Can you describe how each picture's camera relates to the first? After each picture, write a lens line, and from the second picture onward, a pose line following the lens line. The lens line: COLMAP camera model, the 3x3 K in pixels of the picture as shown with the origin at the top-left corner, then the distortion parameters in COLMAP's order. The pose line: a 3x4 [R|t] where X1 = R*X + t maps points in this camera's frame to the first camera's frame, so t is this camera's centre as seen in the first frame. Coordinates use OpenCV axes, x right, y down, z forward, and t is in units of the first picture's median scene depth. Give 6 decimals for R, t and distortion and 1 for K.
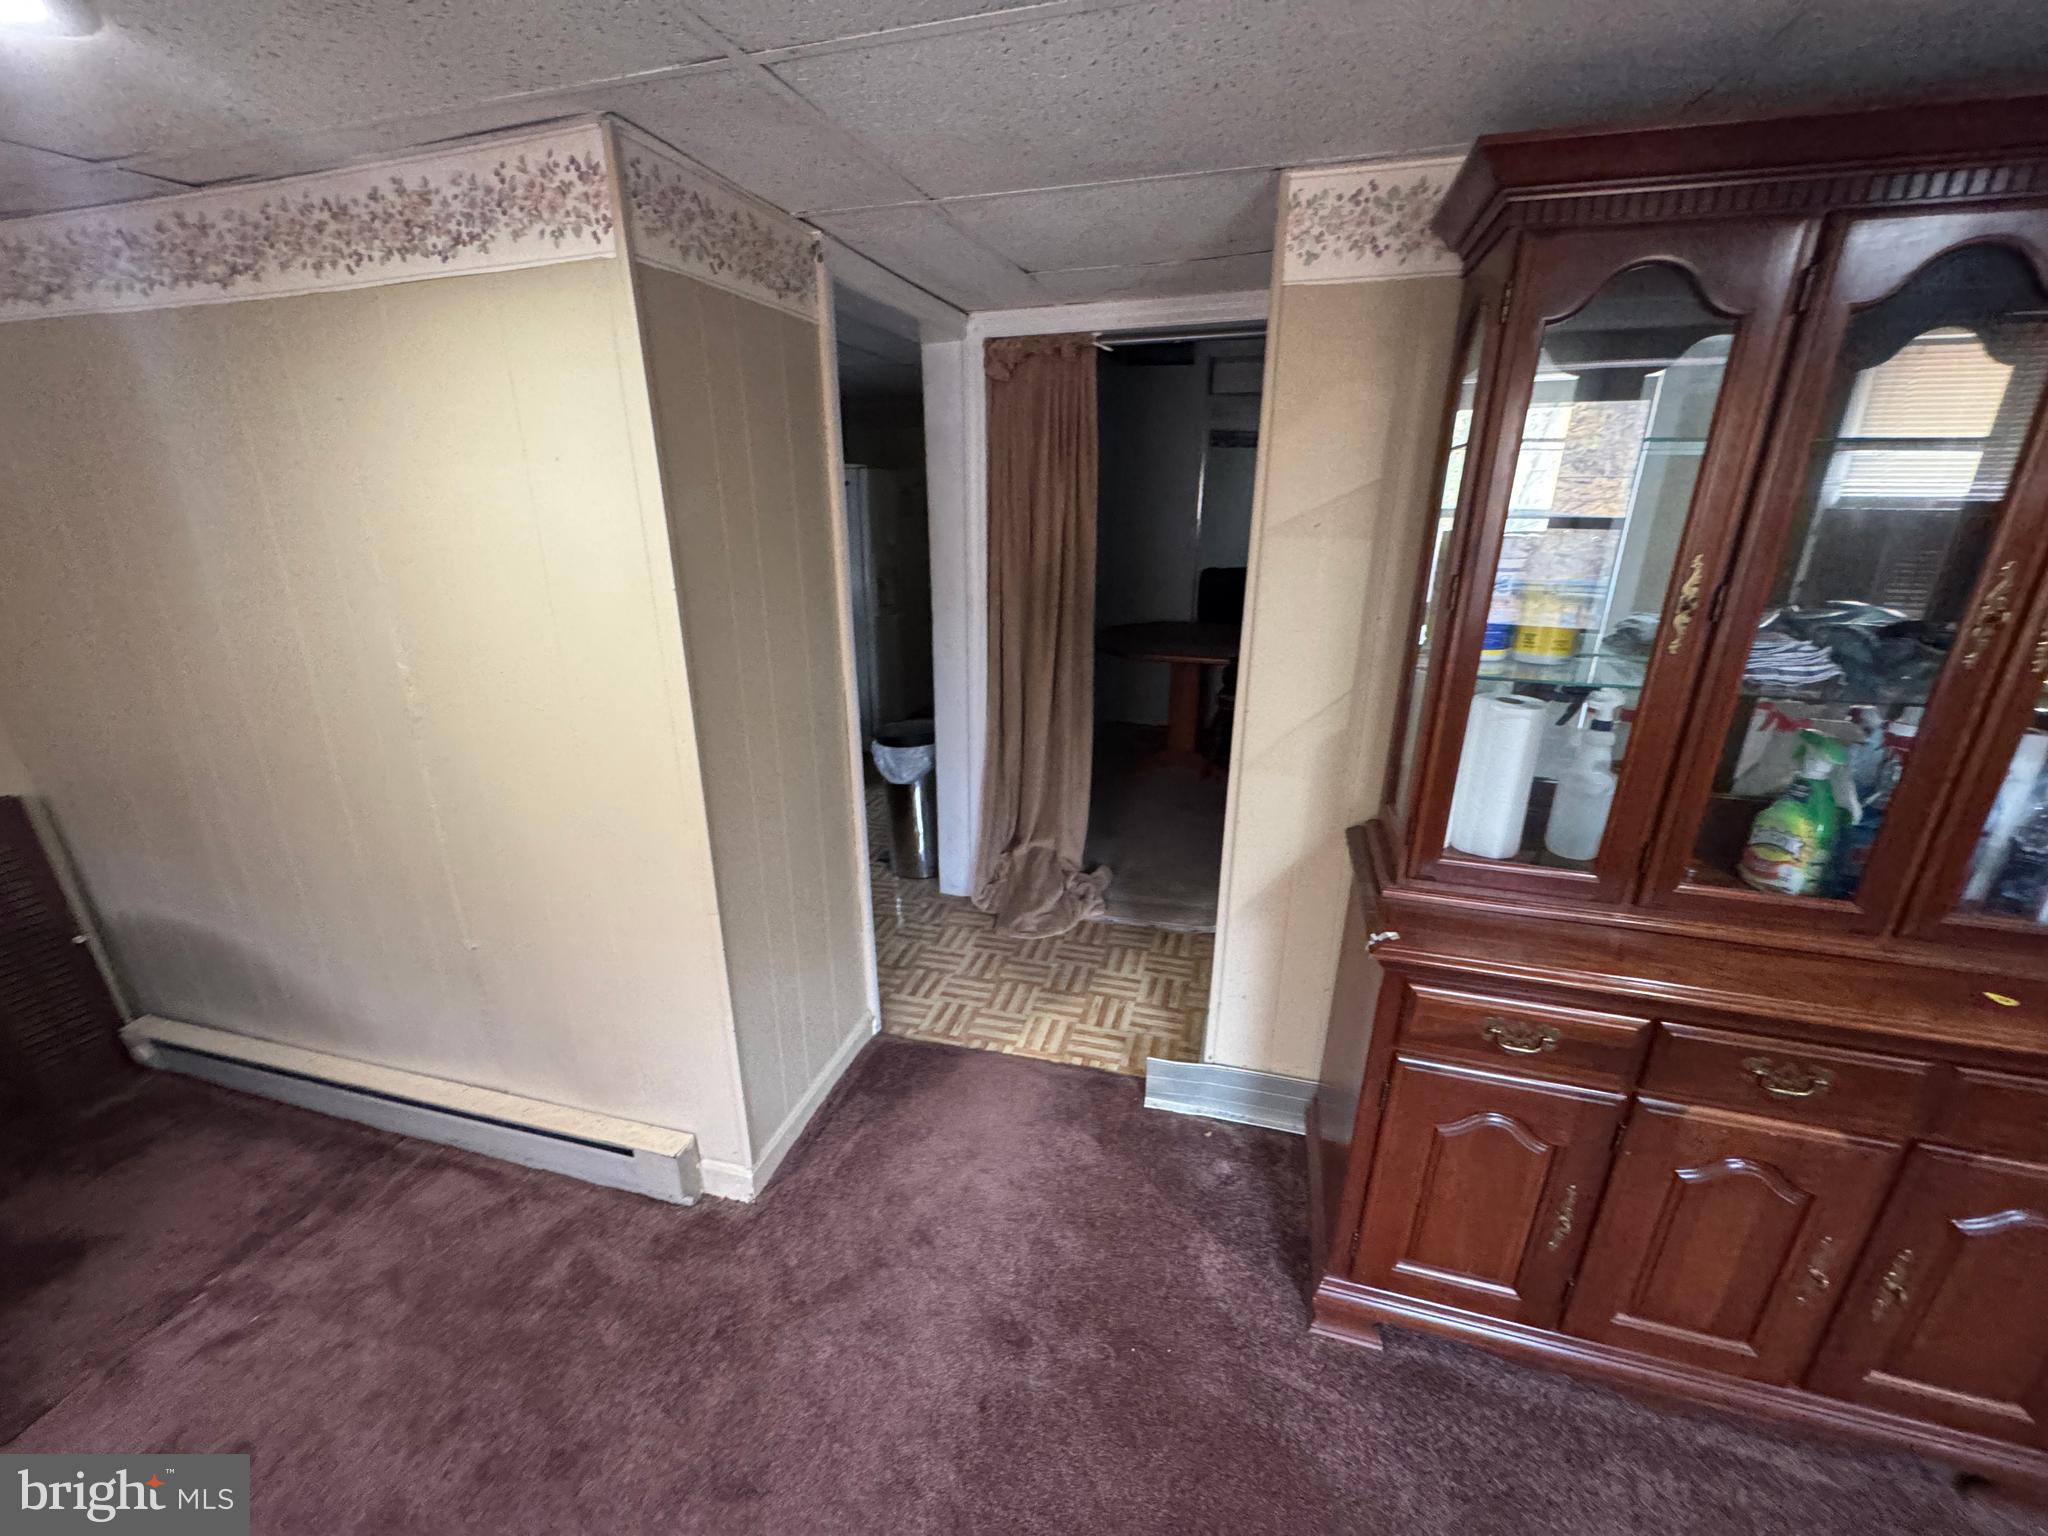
lens RADIAL K [[816.8, 0, 1024.0], [0, 816.8, 768.0], [0, 0, 1]] dist [-0.002705, 0.000531]
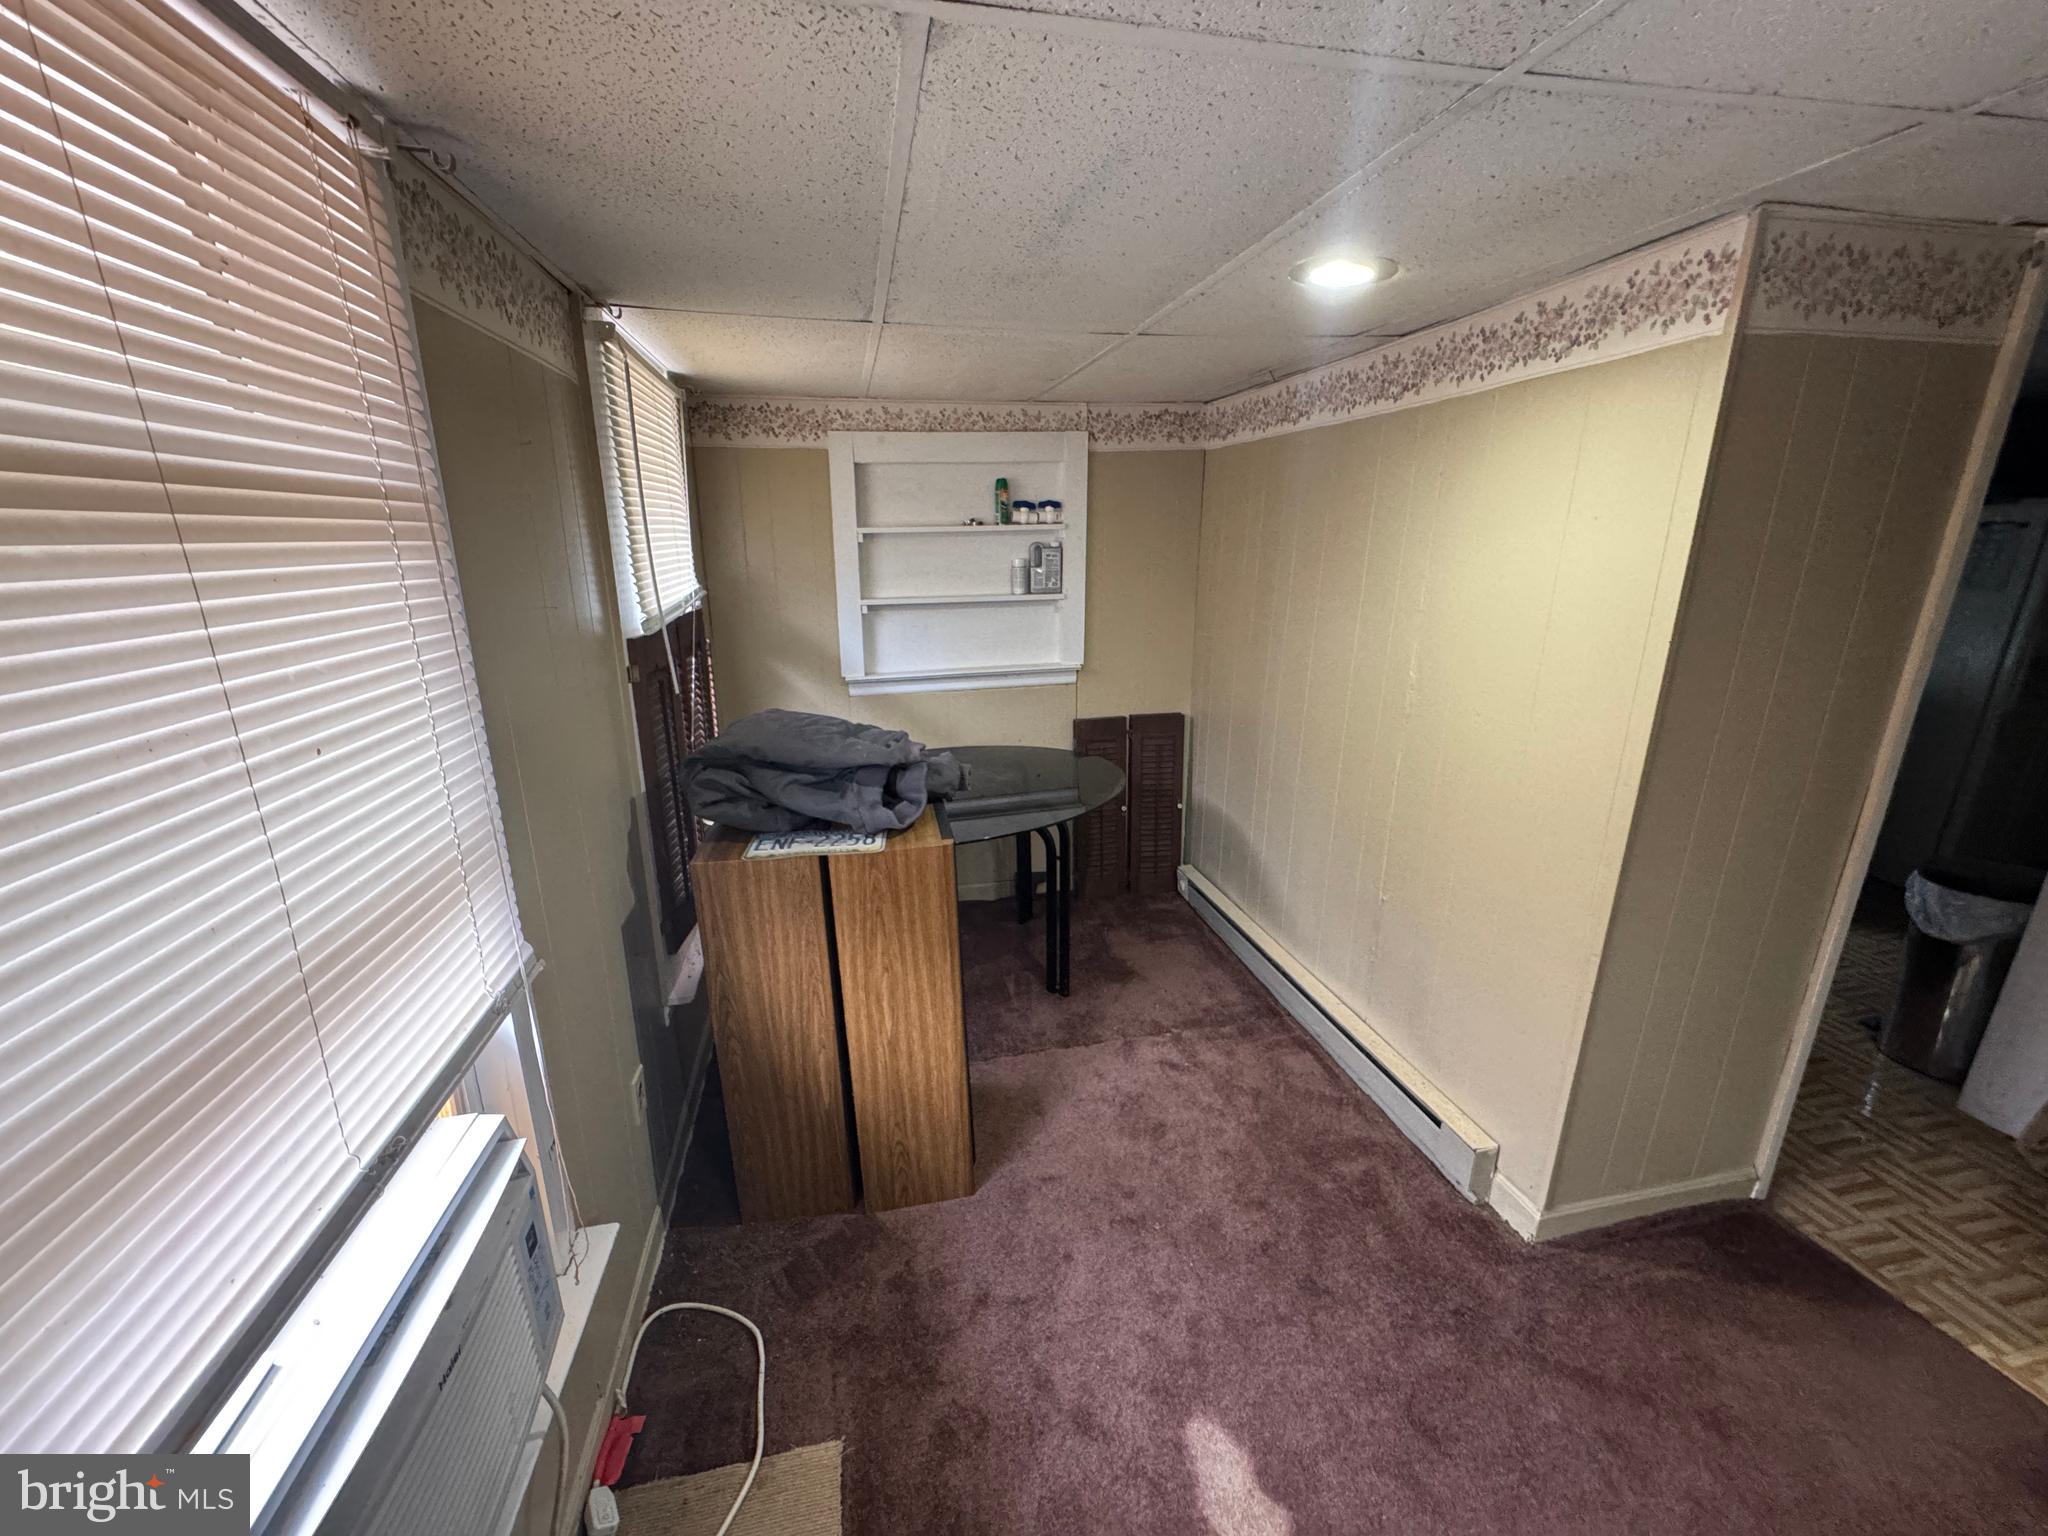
lens RADIAL K [[816.8, 0, 1024.0], [0, 816.8, 768.0], [0, 0, 1]] dist [-0.002705, 0.000531]
pose [[0.465354, 0.249392, -0.849264, 0.087880], [-0.282063, 0.951246, 0.124783, 0.028054], [0.838979, 0.181477, 0.513011, -0.151799]]
